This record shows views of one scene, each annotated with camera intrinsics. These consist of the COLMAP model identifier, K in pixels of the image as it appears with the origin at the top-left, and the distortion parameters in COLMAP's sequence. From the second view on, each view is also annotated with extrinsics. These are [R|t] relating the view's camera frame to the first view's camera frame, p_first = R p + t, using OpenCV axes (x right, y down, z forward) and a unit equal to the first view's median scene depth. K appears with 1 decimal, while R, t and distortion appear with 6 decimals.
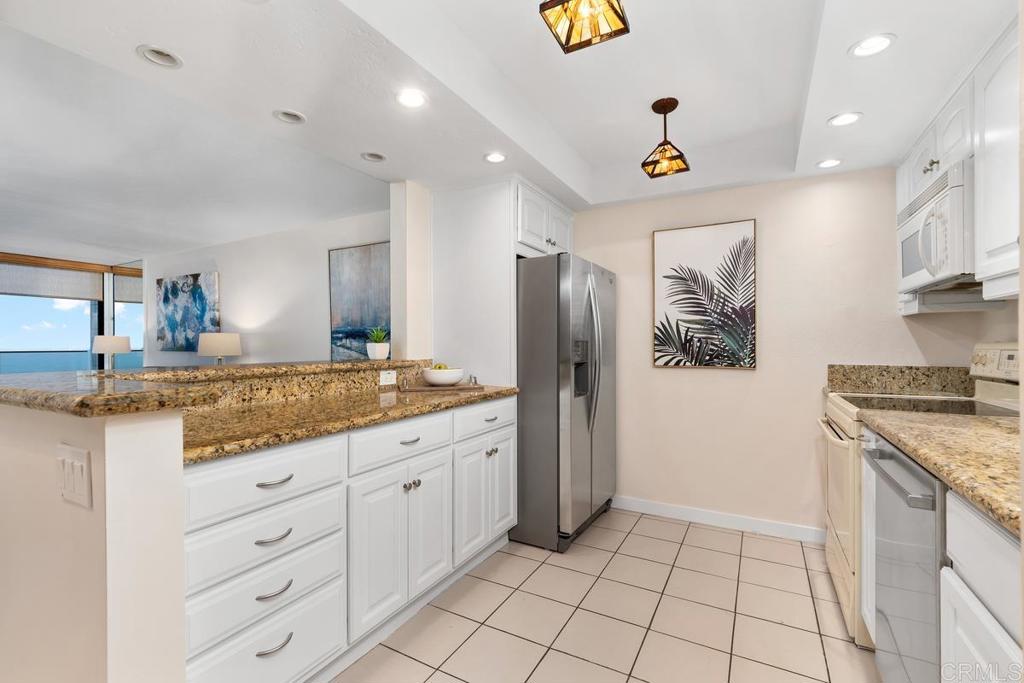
lens RADIAL K [[451.6, 0, 501.1], [0, 451.6, 345.9], [0, 0, 1]] dist [-0.001013, 0.000182]
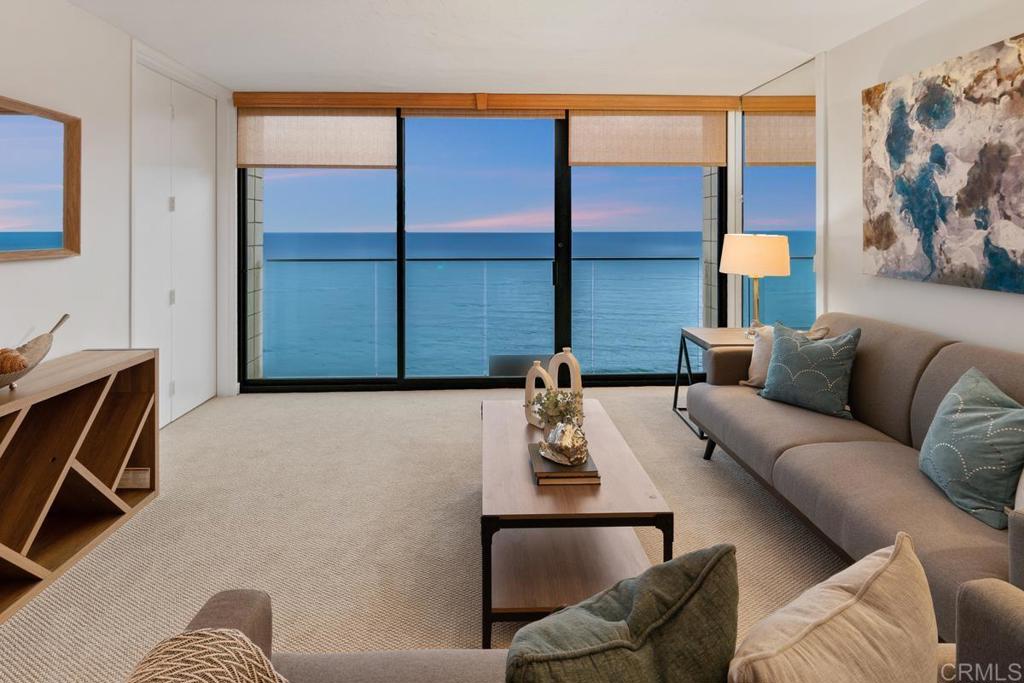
lens RADIAL K [[573.2, 0, 509.2], [0, 573.2, 228.5], [0, 0, 1]] dist [-0.007462, 0.004274]
pose [[0.537183, -0.002122, -0.843463, -1.094438], [0.000769, 0.999998, -0.002026, -0.061853], [0.843465, 0.000440, 0.537184, 1.028283]]
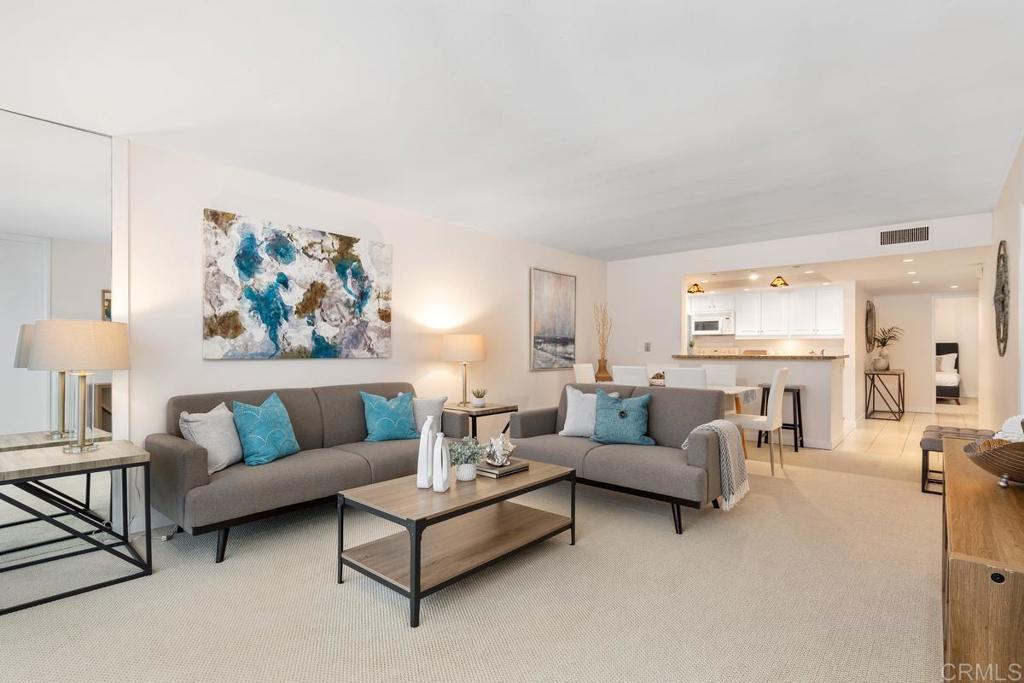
lens RADIAL K [[492.7, 0, 512.9], [0, 492.7, 347.1], [0, 0, 1]] dist [0.004678, -0.000721]
pose [[0.194278, 0.004617, 0.980936, -2.568758], [0.004587, 0.999974, -0.005616, 0.002196], [-0.980936, 0.005590, 0.194252, 1.251259]]
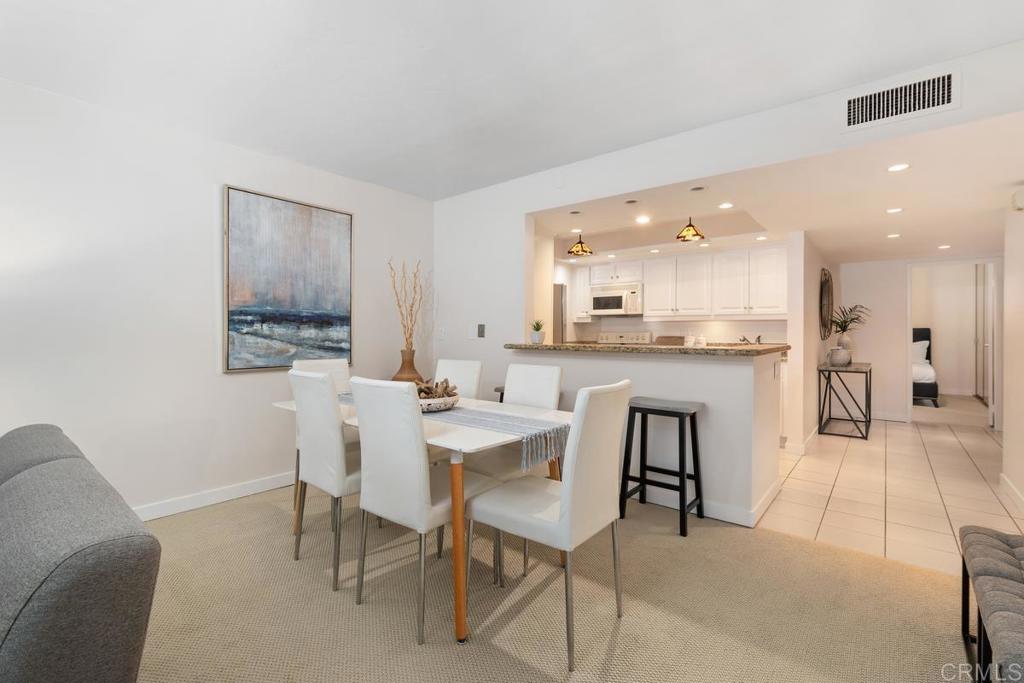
lens RADIAL K [[451.6, 0, 506.4], [0, 451.6, 334.0], [0, 0, 1]] dist [-0.001013, 0.000182]
pose [[0.181429, 0.001182, 0.983403, -1.475969], [0.000922, 0.999999, -0.001372, 0.003485], [-0.983404, 0.001155, 0.181428, 0.754374]]
